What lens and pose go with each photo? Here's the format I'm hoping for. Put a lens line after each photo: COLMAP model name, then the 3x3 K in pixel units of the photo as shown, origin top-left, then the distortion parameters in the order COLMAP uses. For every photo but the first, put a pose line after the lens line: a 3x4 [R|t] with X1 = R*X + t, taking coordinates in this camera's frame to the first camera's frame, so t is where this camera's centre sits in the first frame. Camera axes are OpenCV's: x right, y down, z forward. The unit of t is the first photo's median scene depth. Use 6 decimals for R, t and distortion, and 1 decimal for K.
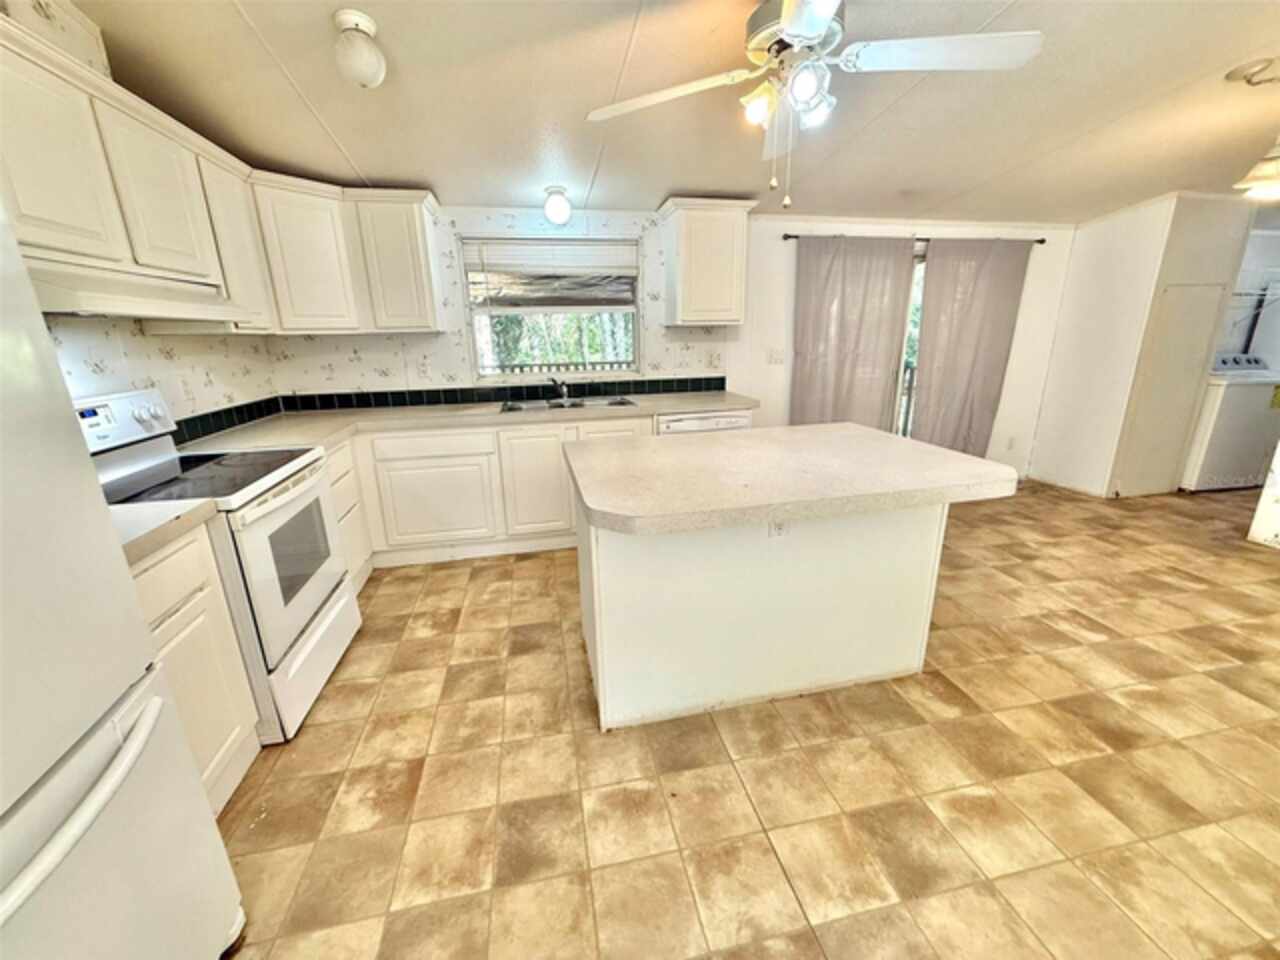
lens RADIAL K [[508.1, 0, 642.5], [0, 508.1, 478.6], [0, 0, 1]] dist [-0.000928, 0.000477]
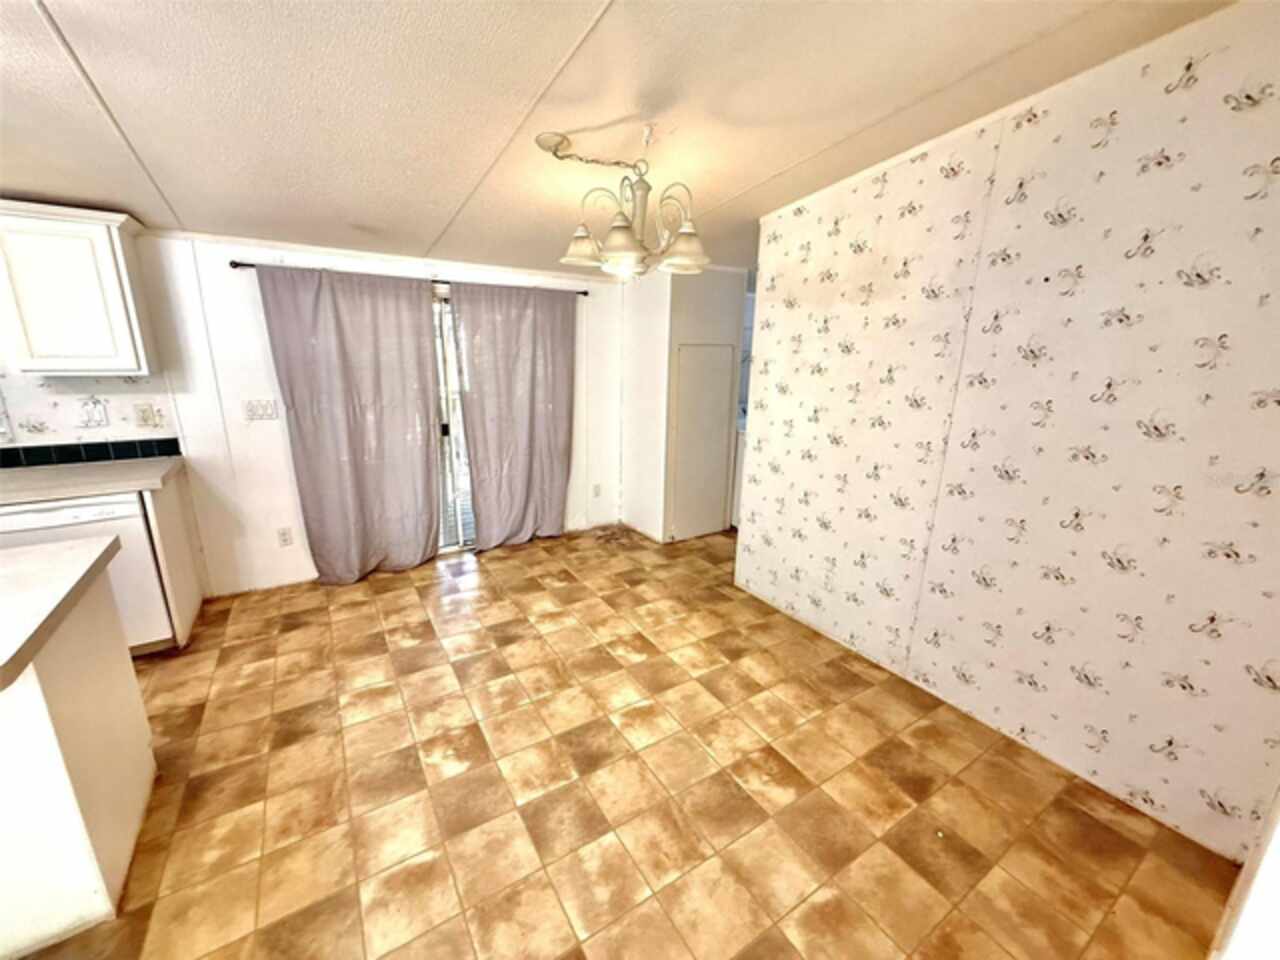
lens RADIAL K [[508.1, 0, 636.0], [0, 508.1, 479.1], [0, 0, 1]] dist [-0.000928, 0.000477]
pose [[0.934934, -0.050887, 0.351155, 0.747560], [0.060057, 0.998078, -0.015265, -0.118870], [-0.349703, 0.035361, 0.936193, 0.062891]]
